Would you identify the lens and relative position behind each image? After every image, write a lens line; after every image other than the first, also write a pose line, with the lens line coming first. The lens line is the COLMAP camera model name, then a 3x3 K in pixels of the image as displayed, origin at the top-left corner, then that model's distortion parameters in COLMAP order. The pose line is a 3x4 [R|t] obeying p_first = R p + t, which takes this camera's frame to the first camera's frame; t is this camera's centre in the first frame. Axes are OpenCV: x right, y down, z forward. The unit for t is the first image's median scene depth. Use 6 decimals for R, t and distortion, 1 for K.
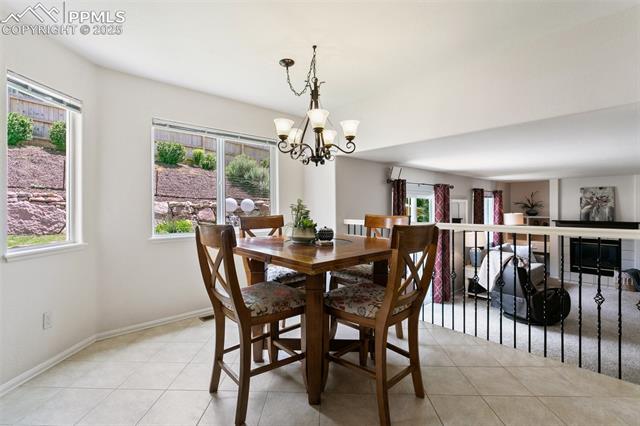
lens RADIAL K [[300.5, 0, 313.8], [0, 300.5, 206.7], [0, 0, 1]] dist [0.001280, -0.000117]
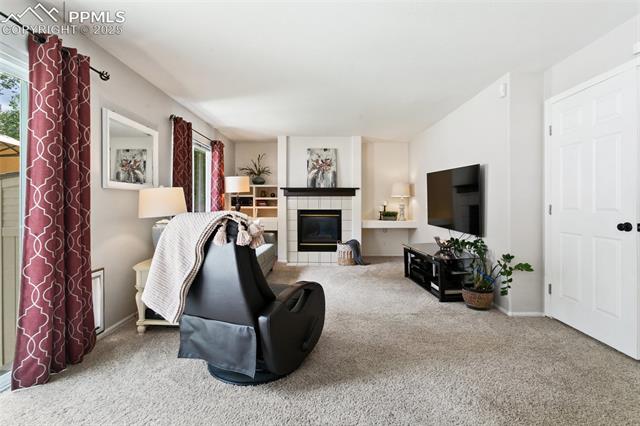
lens RADIAL K [[300.5, 0, 313.8], [0, 300.5, 206.7], [0, 0, 1]] dist [0.001280, -0.000117]
pose [[0.682052, -0.001000, 0.731303, 0.301124], [-0.002820, 0.999988, 0.003997, 0.095968], [-0.731298, -0.004789, 0.682041, 0.432656]]
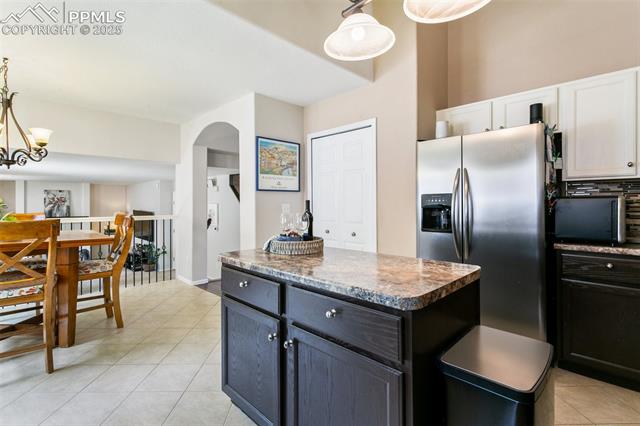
lens RADIAL K [[300.5, 0, 313.8], [0, 300.5, 206.7], [0, 0, 1]] dist [0.001280, -0.000117]
pose [[-0.085446, -0.005240, 0.996329, -0.397628], [0.001242, 0.999985, 0.005366, -0.000614], [-0.996342, 0.001696, -0.085439, 0.040081]]
